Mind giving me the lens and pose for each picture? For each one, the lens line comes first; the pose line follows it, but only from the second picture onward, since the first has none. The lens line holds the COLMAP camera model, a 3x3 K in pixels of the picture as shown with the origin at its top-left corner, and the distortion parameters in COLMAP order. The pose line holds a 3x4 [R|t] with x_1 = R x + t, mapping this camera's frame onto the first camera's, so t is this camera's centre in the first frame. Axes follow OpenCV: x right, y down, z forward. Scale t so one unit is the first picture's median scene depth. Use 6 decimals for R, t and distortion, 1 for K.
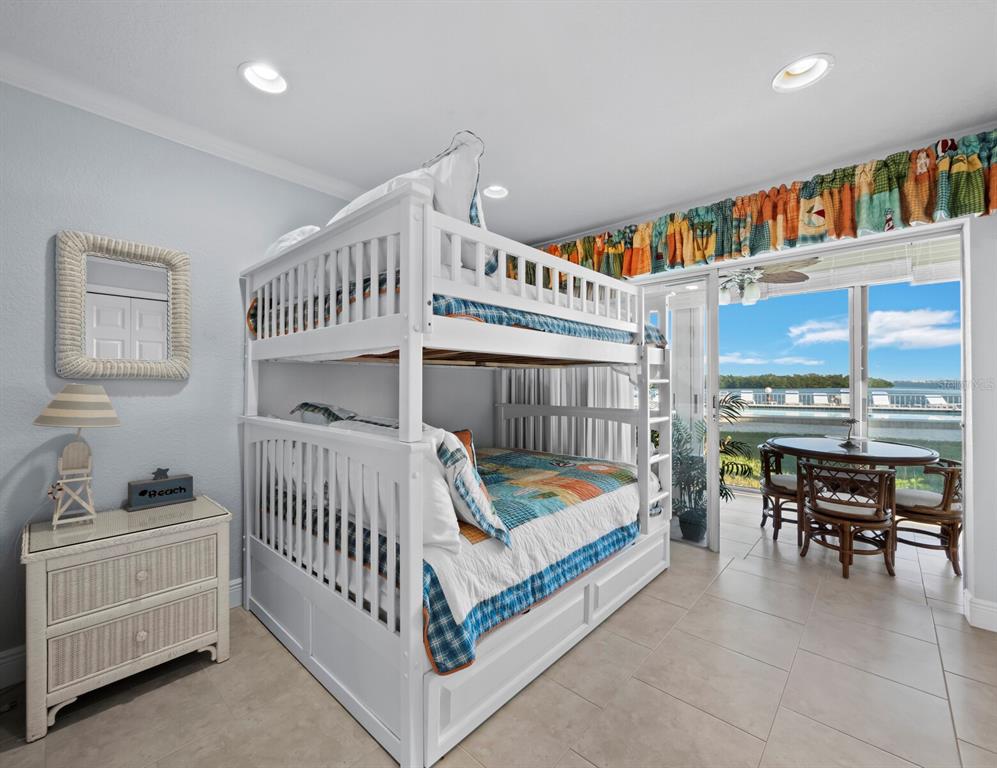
lens RADIAL K [[422.1, 0, 497.9], [0, 422.1, 378.6], [0, 0, 1]] dist [0.002743, 0.000359]
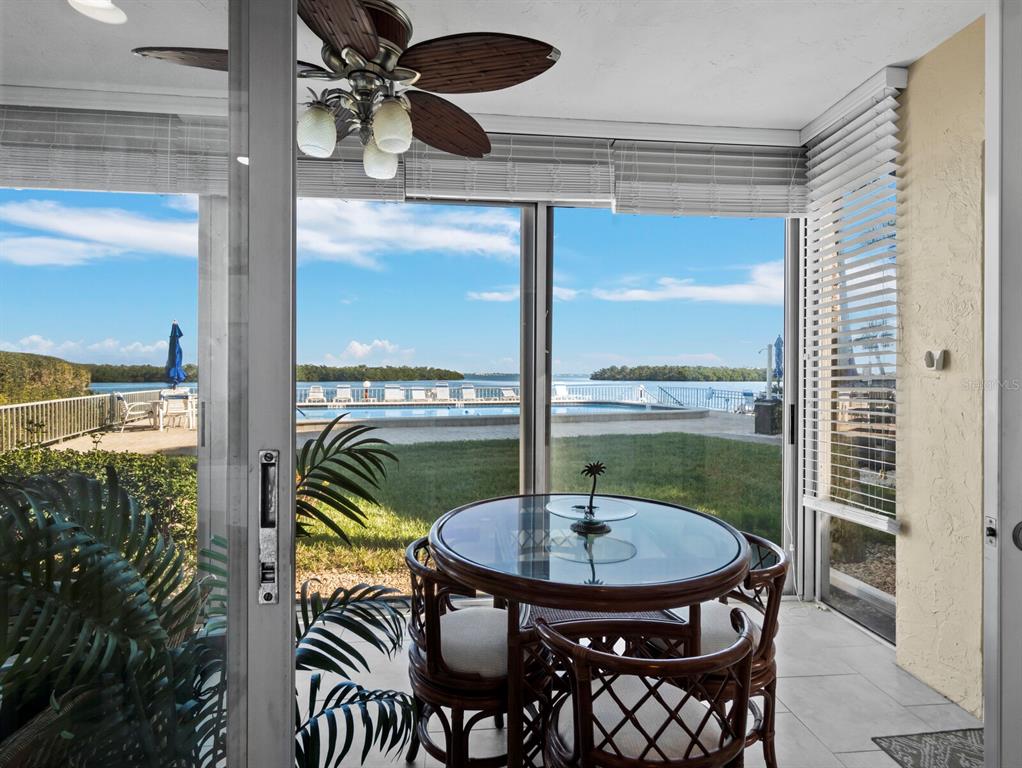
lens RADIAL K [[542.0, 0, 506.1], [0, 542.0, 375.9], [0, 0, 1]] dist [0.007825, 0.000530]
pose [[0.676474, 0.002125, 0.736464, 0.450649], [-0.011124, 0.999911, 0.007332, 0.005621], [-0.736383, -0.013152, 0.676437, 0.846964]]
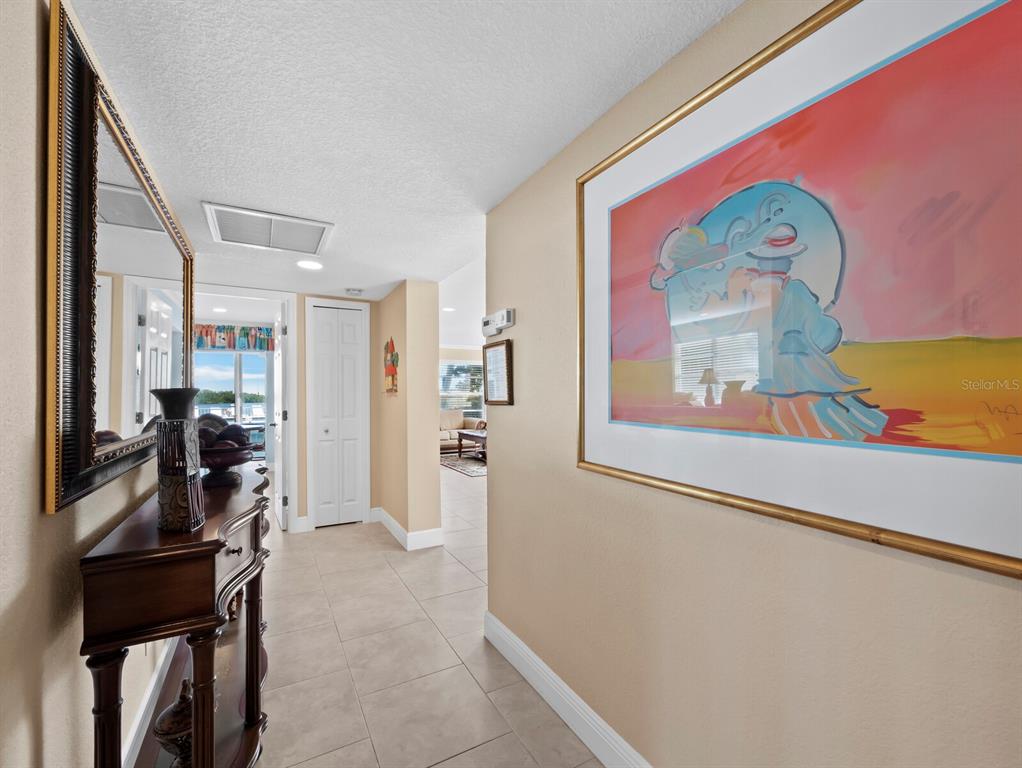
lens RADIAL K [[429.5, 0, 502.6], [0, 429.5, 387.8], [0, 0, 1]] dist [-0.004814, 0.002471]
pose [[0.319894, 0.013747, 0.947354, -1.136115], [0.001223, 0.999888, -0.014922, -0.020425], [-0.947453, 0.005932, 0.319841, -1.413279]]
